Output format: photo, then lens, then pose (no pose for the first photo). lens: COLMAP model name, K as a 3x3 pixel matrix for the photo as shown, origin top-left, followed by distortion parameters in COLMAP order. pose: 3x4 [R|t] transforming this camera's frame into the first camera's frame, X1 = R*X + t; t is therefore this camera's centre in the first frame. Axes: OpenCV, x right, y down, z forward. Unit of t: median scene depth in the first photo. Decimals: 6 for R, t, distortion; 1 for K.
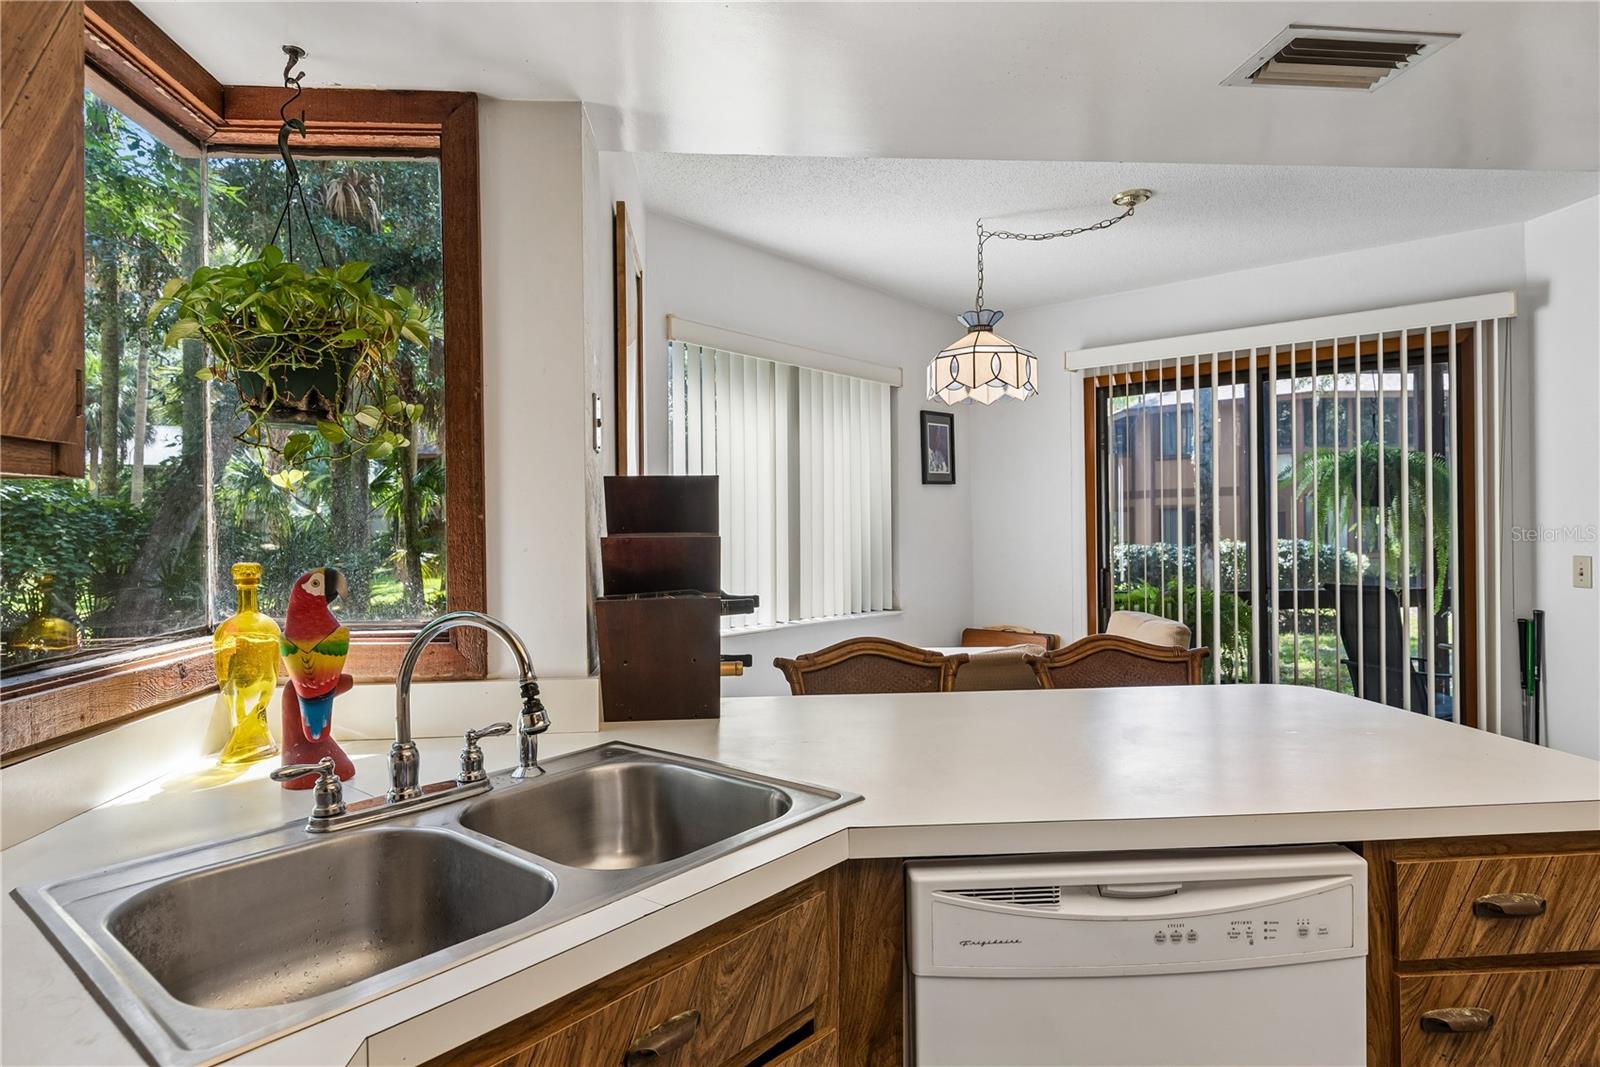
lens RADIAL K [[919.9, 0, 795.3], [0, 919.9, 528.9], [0, 0, 1]] dist [0.003171, 0.000521]
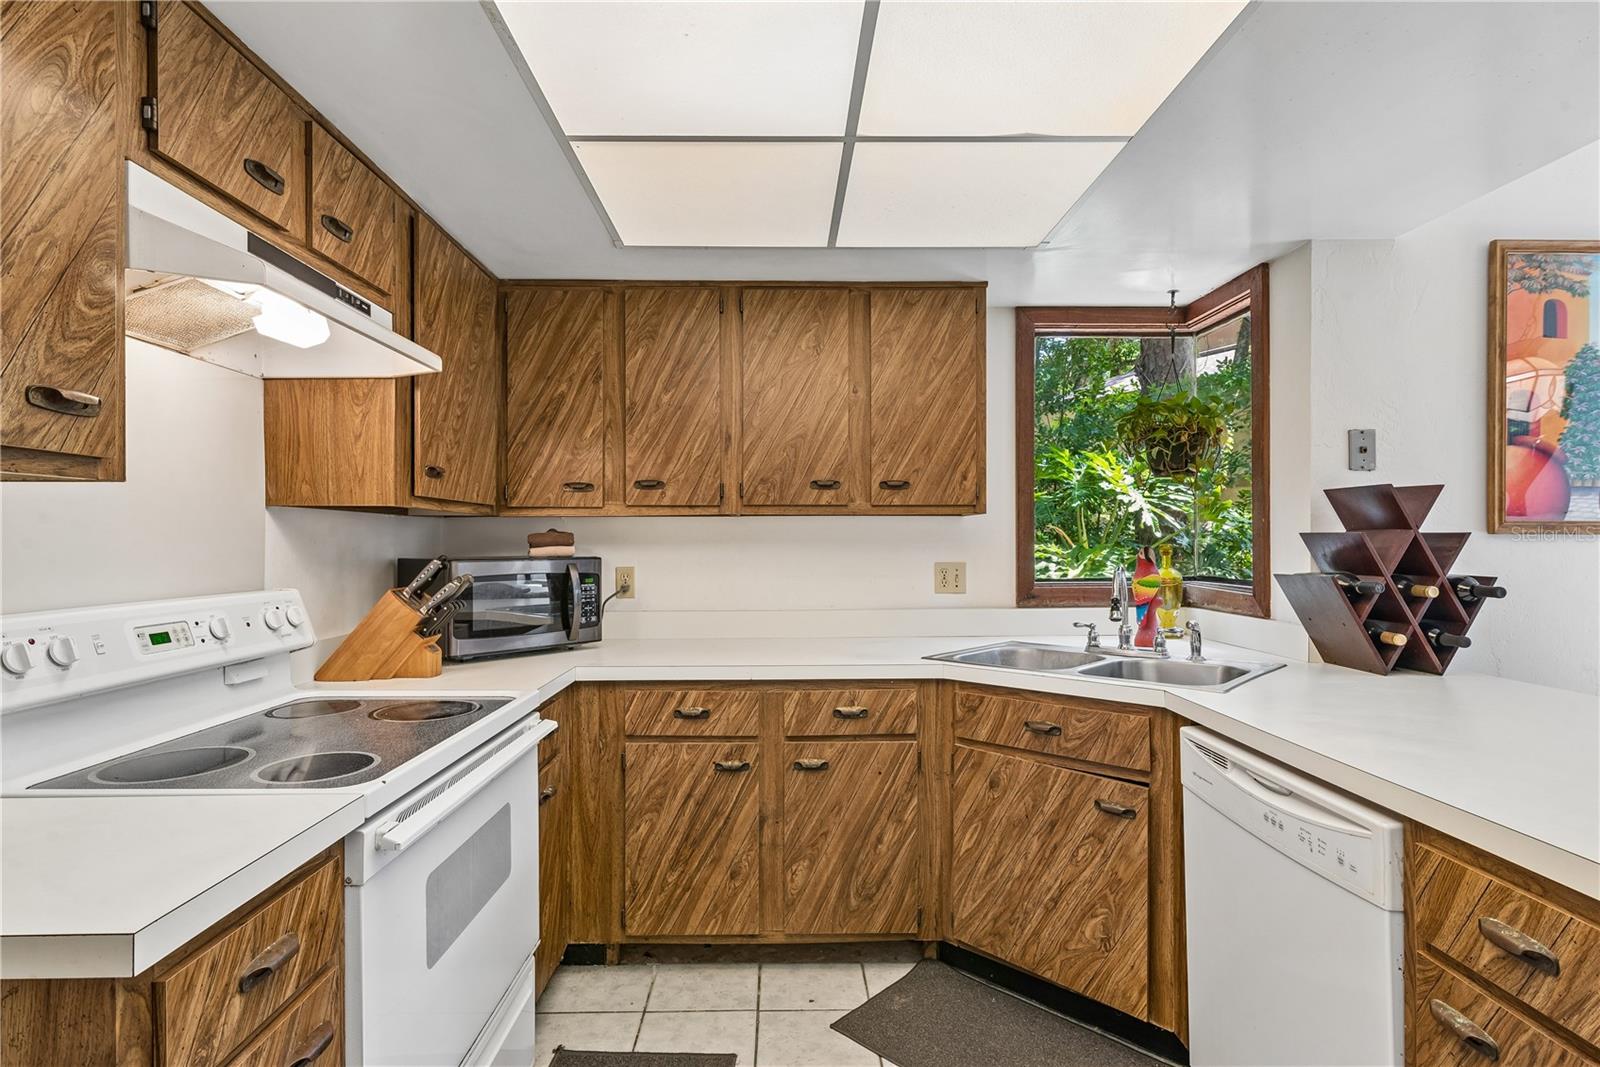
lens RADIAL K [[784.1, 0, 794.8], [0, 784.1, 541.4], [0, 0, 1]] dist [0.005448, -0.001485]
pose [[-0.059307, 0.016332, -0.998106, 1.581688], [0.004456, 0.999861, 0.016096, -0.000371], [0.998230, -0.003492, -0.059371, 0.342395]]
